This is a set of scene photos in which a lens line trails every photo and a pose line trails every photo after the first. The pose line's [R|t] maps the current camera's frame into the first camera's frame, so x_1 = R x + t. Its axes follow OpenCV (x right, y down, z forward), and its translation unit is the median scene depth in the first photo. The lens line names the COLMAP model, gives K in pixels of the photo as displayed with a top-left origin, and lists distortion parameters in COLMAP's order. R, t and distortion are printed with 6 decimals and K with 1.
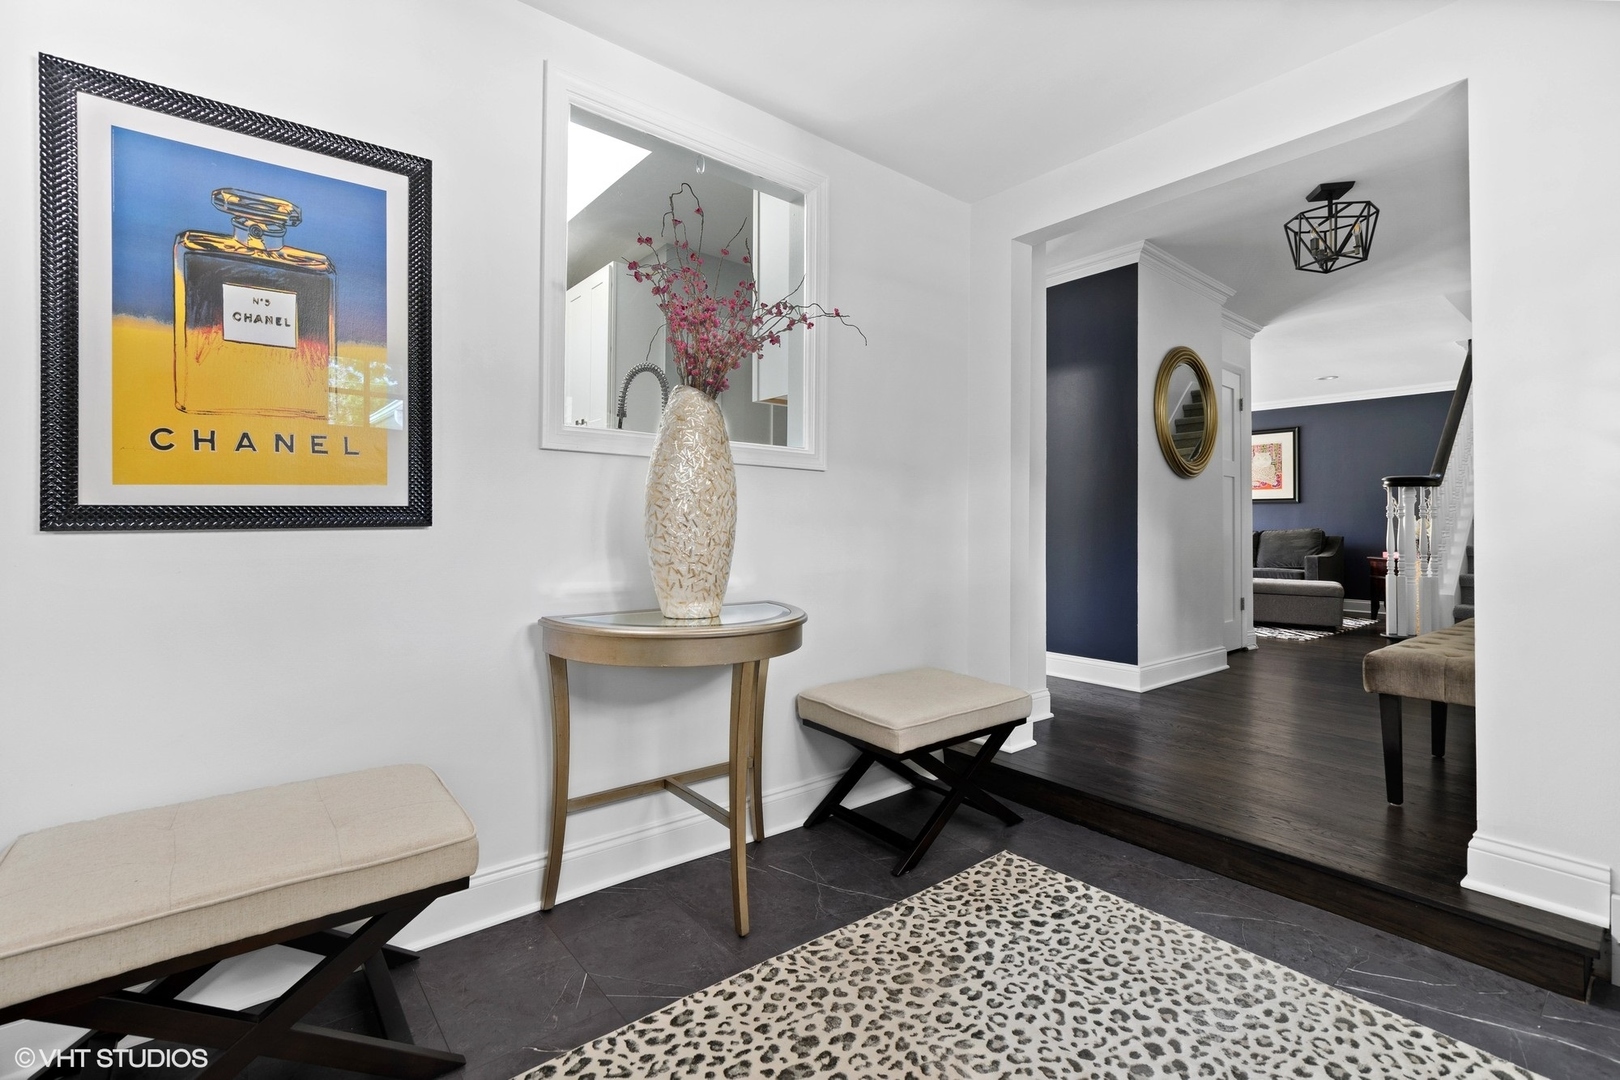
lens RADIAL K [[716.2, 0, 799.0], [0, 716.2, 535.9], [0, 0, 1]] dist [0.001032, -0.000202]
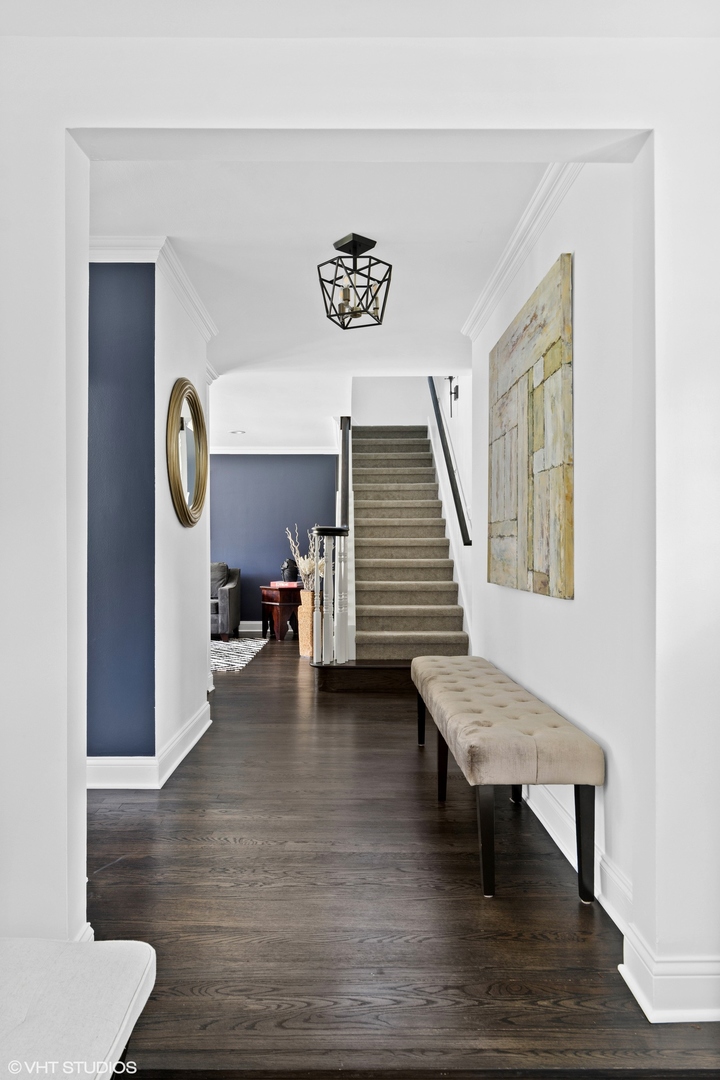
lens RADIAL K [[682.3, 0, 356.5], [0, 682.3, 557.4], [0, 0, 1]] dist [-0.000568, 0.000317]
pose [[0.627532, -0.014154, 0.778462, 0.015589], [0.015042, 0.999869, 0.006054, -0.061047], [-0.778446, 0.007910, 0.627662, 0.412336]]
